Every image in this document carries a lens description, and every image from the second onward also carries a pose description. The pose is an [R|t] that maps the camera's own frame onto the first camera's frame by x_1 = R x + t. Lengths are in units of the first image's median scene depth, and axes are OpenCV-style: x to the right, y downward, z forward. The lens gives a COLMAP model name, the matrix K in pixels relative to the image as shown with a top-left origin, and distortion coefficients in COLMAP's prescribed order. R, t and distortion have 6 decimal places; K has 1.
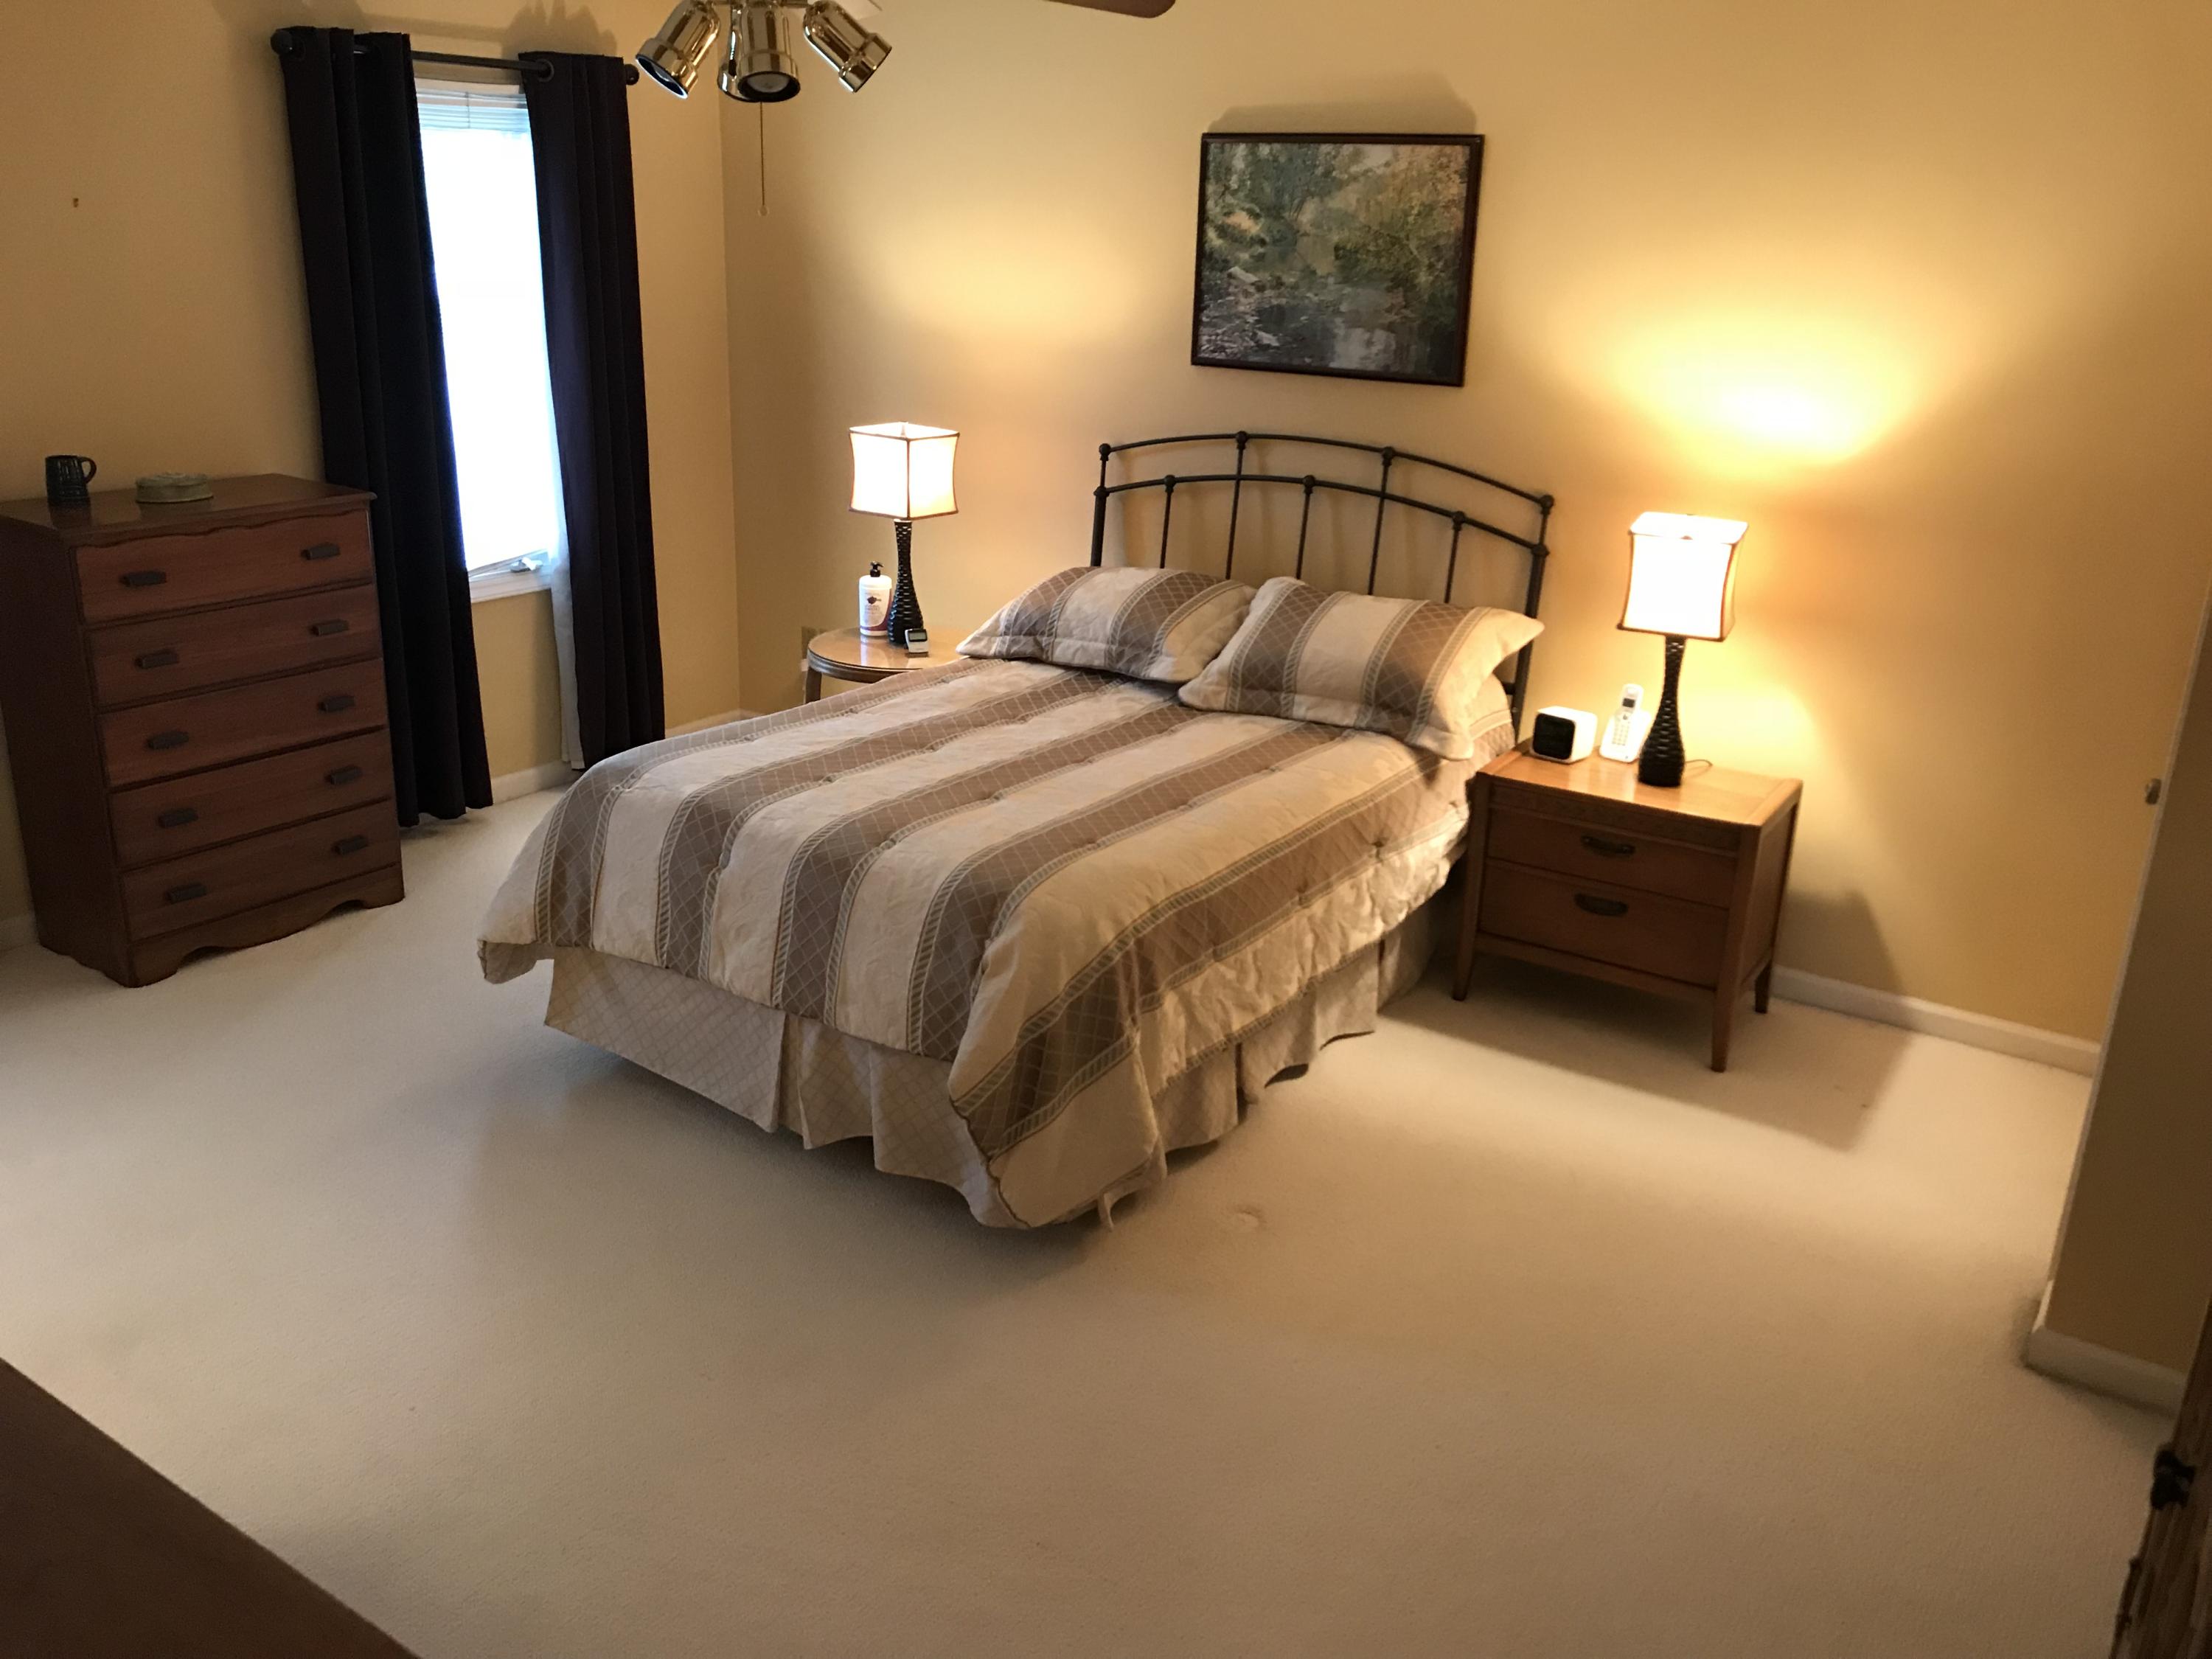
lens RADIAL K [[1822.7, 0, 1091.2], [0, 1822.7, 839.7], [0, 0, 1]] dist [0.030614, -0.038499]
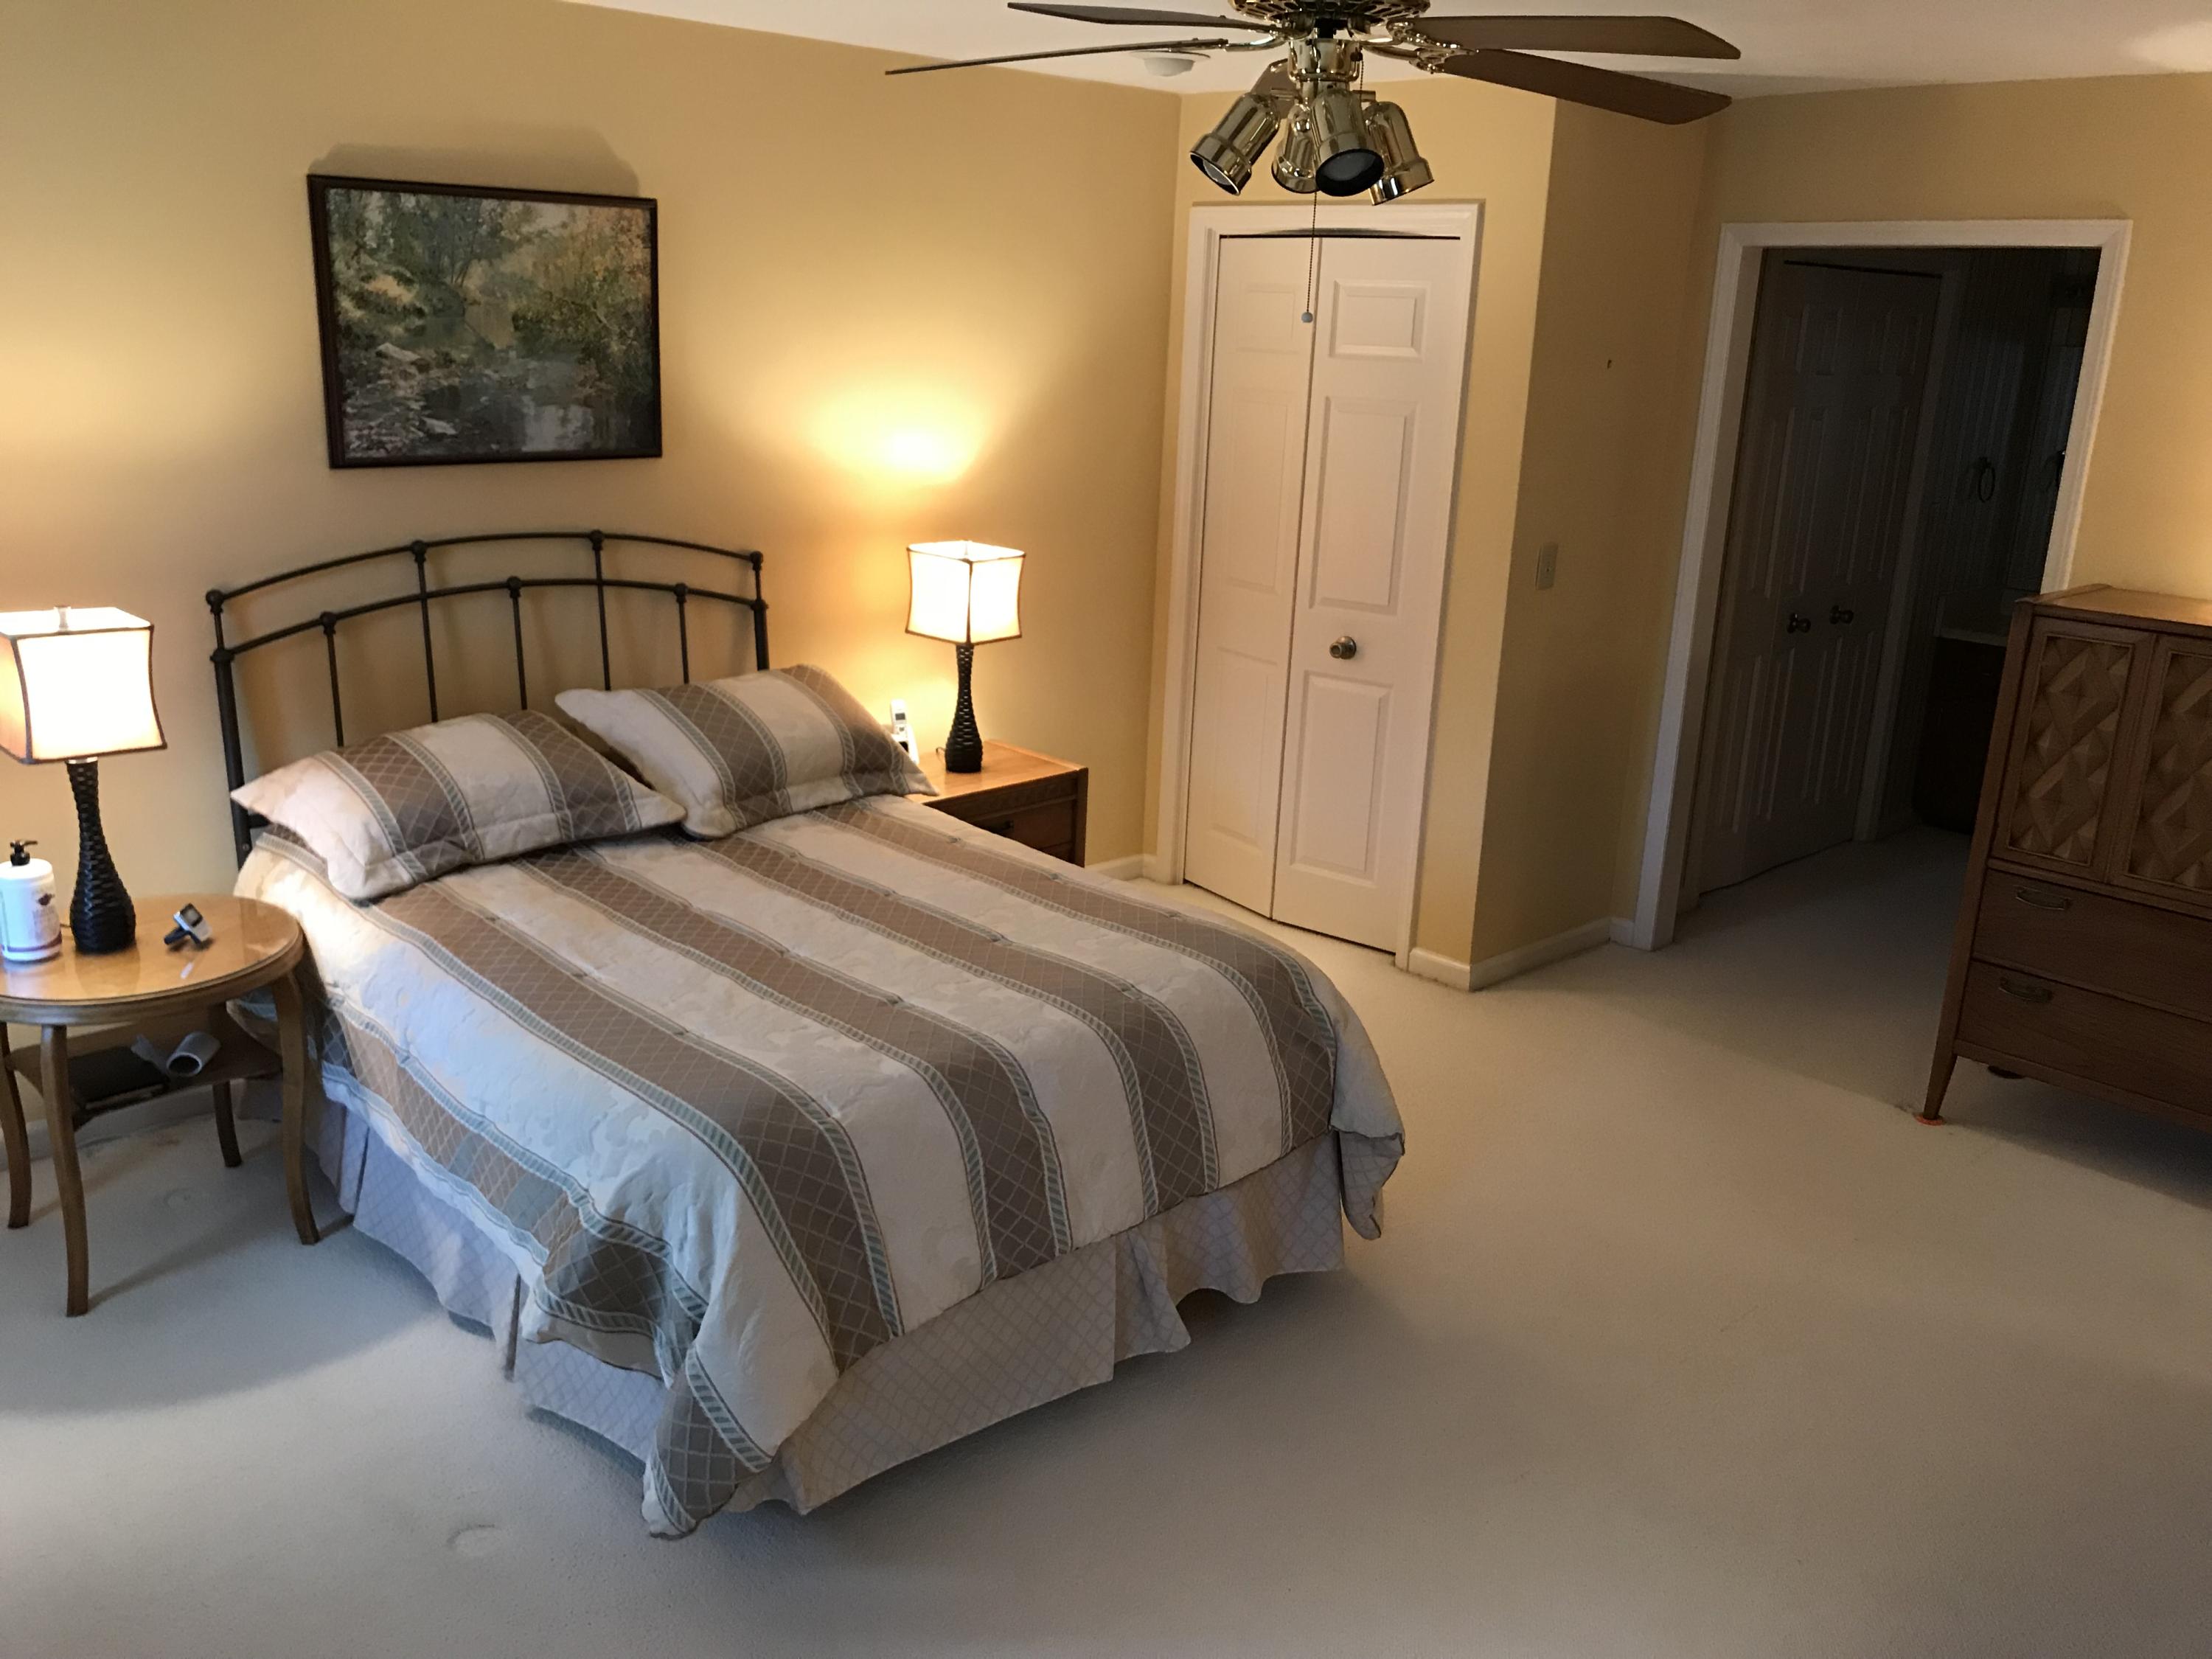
lens RADIAL K [[1822.7, 0, 1090.9], [0, 1822.7, 827.6], [0, 0, 1]] dist [0.030614, -0.038499]
pose [[0.233564, -0.289057, 0.928382, -0.677170], [0.301489, 0.929263, 0.213482, -0.198820], [-0.924420, 0.230035, 0.304190, 0.530251]]
